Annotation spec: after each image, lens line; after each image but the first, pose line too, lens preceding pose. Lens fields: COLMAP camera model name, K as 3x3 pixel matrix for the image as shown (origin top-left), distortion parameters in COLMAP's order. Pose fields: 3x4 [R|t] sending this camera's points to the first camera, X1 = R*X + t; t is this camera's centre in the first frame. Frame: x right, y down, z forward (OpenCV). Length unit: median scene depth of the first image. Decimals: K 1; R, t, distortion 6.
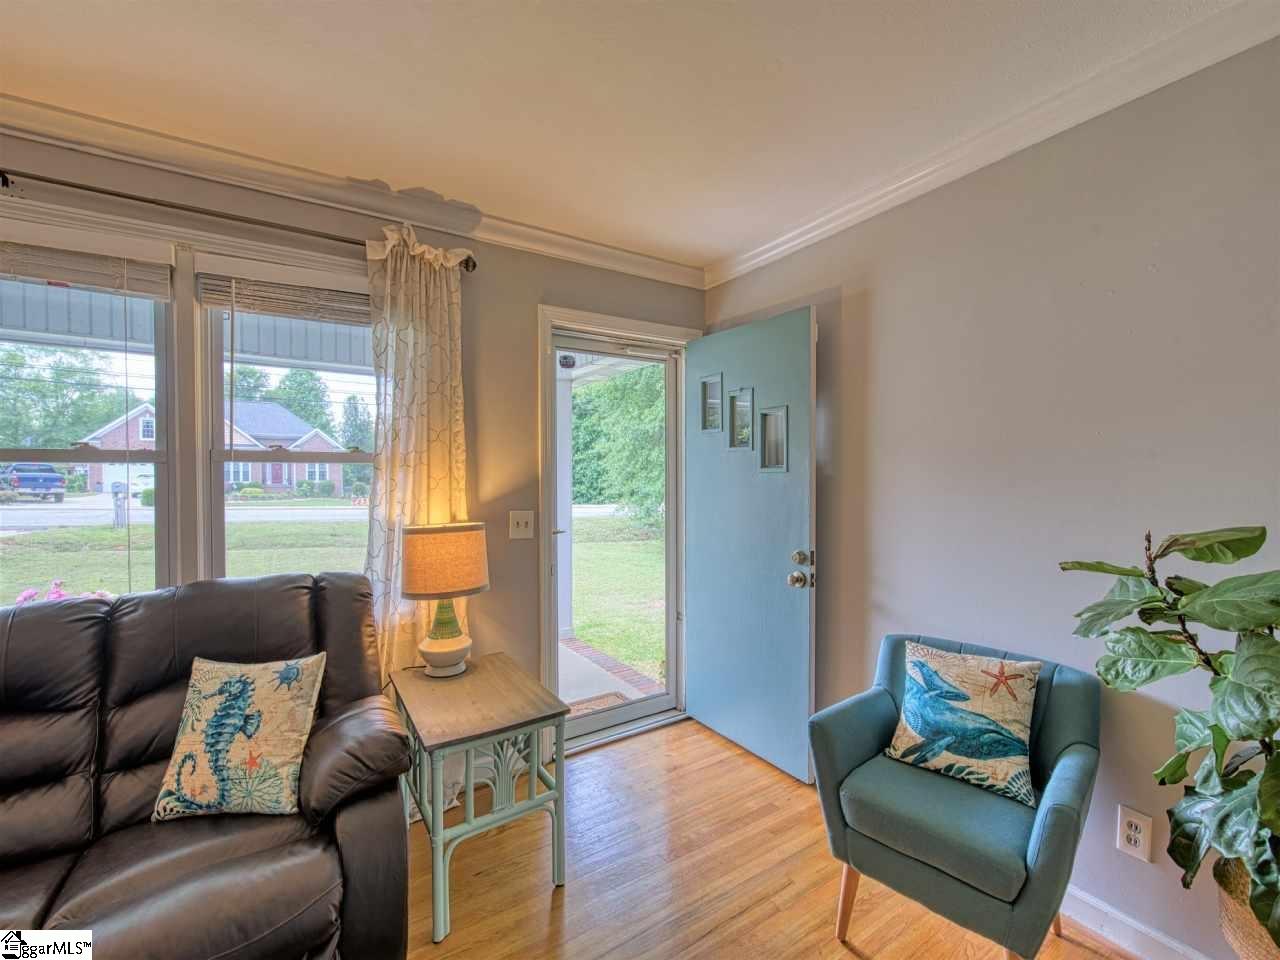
lens RADIAL K [[550.9, 0, 648.4], [0, 550.9, 483.5], [0, 0, 1]] dist [0.001946, -0.001827]
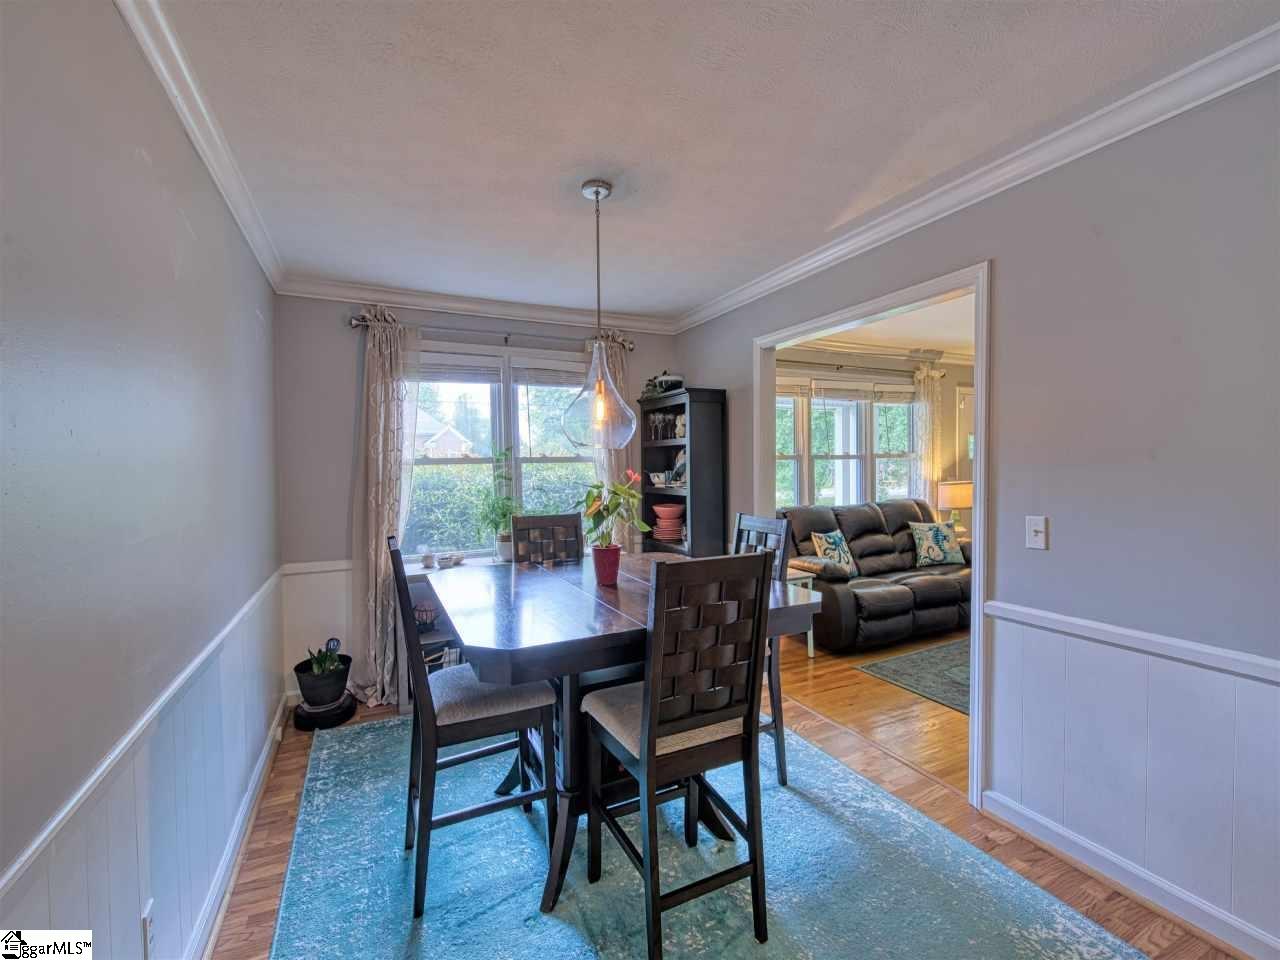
lens RADIAL K [[550.9, 0, 640.7], [0, 550.9, 482.8], [0, 0, 1]] dist [0.001946, -0.001827]
pose [[0.992423, -0.010311, -0.122435, -1.467591], [0.012930, 0.999704, 0.020617, 0.008348], [0.122186, -0.022044, 0.992262, -1.715920]]
